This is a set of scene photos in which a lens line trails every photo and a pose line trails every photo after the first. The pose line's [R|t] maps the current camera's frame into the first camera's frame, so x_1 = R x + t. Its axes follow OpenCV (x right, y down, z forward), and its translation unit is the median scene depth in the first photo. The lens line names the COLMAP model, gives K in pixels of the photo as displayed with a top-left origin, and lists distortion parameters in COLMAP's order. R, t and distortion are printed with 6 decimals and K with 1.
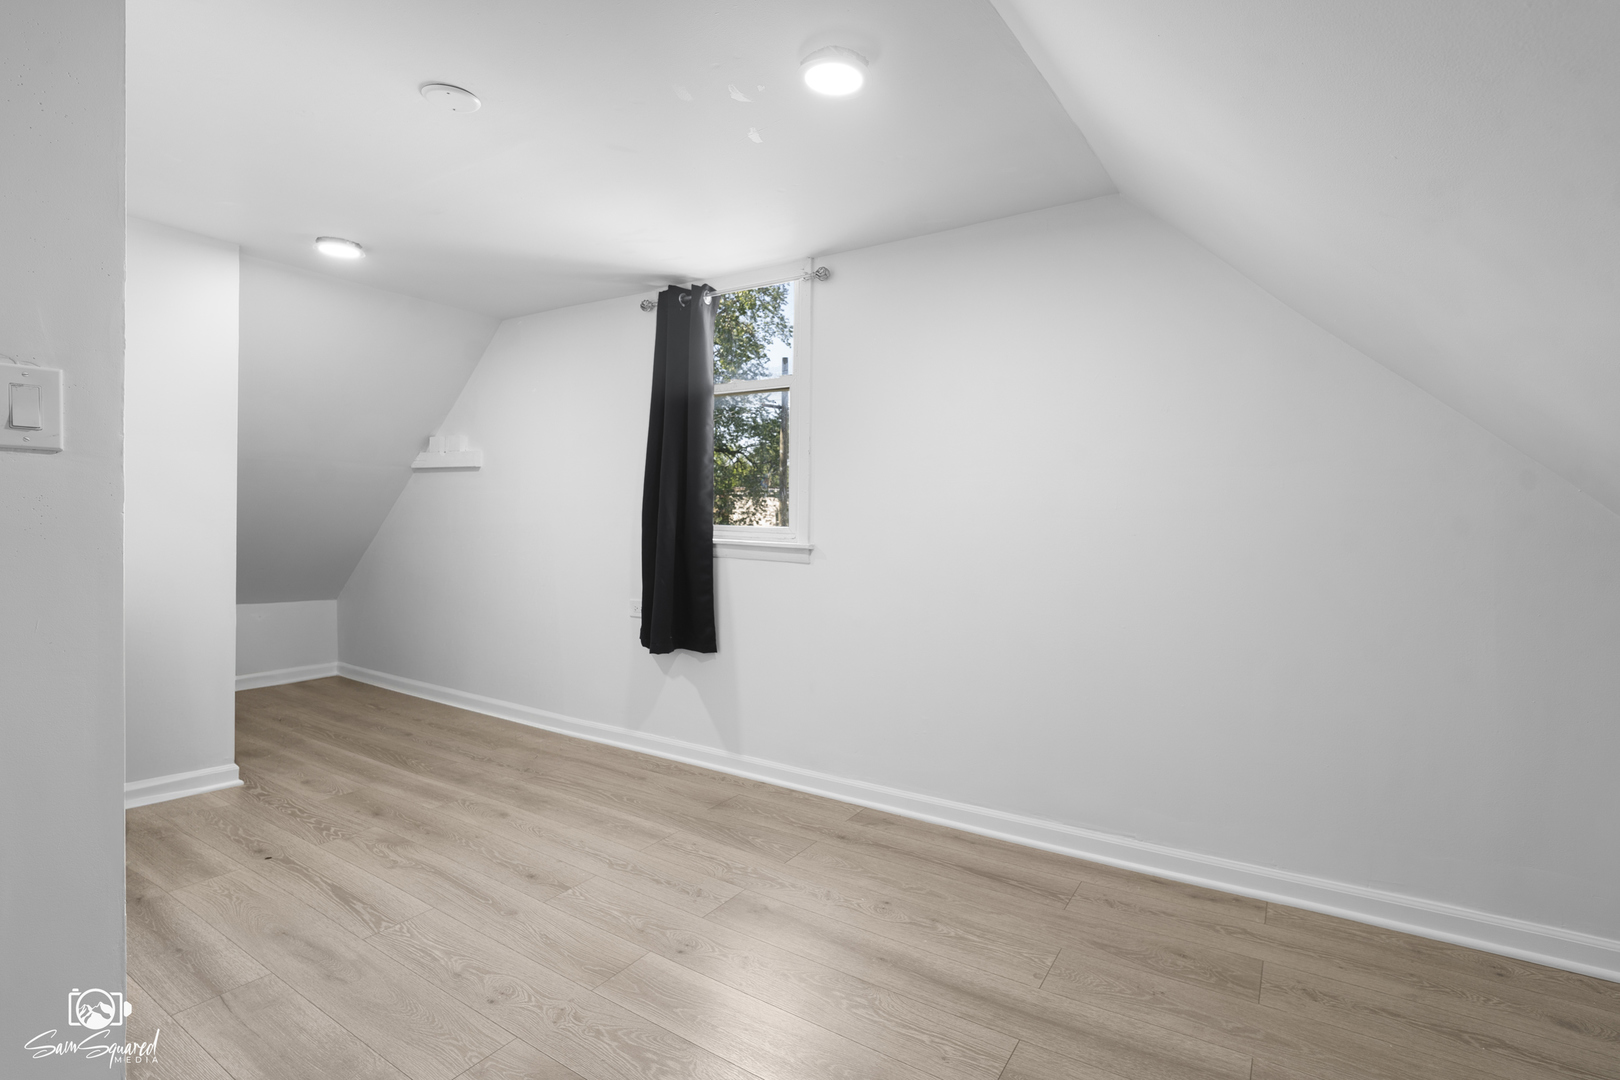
lens RADIAL K [[767.0, 0, 805.8], [0, 767.0, 523.8], [0, 0, 1]] dist [0.000388, 0.000329]
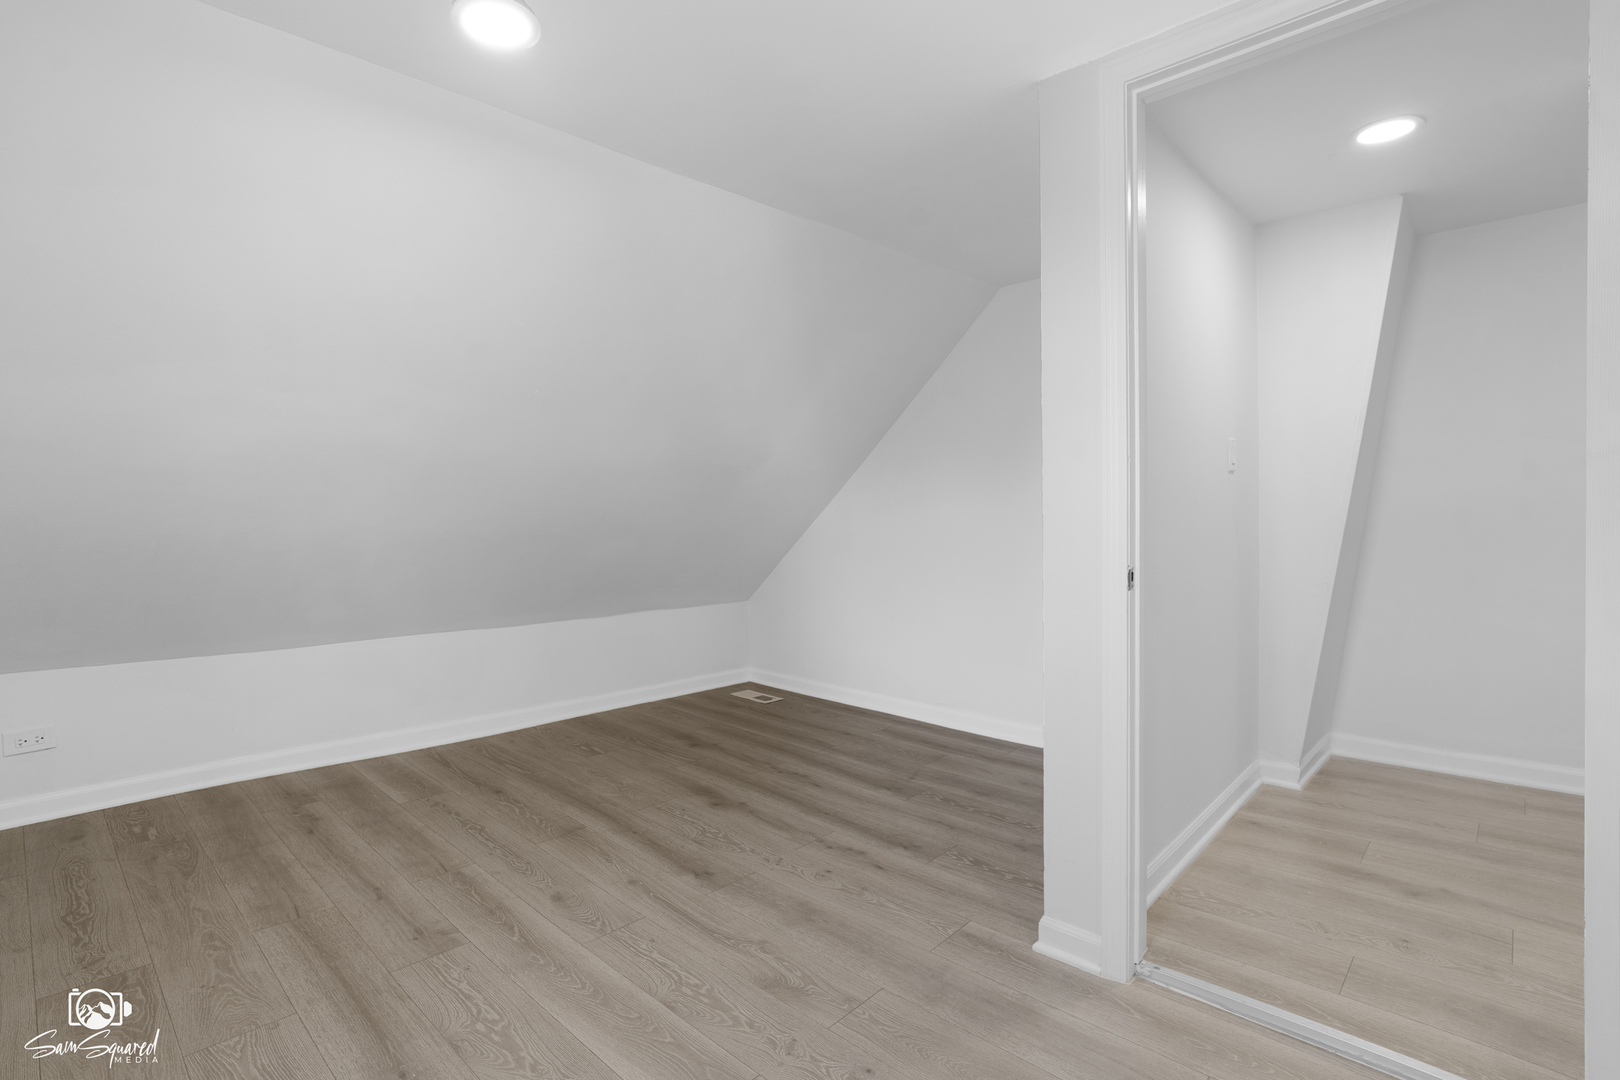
lens RADIAL K [[767.0, 0, 805.8], [0, 767.0, 523.8], [0, 0, 1]] dist [0.000388, 0.000329]
pose [[-0.983445, -0.017105, 0.180398, -0.510974], [-0.013760, 0.999710, 0.019776, -0.021611], [-0.180684, 0.016966, -0.983395, 1.963129]]
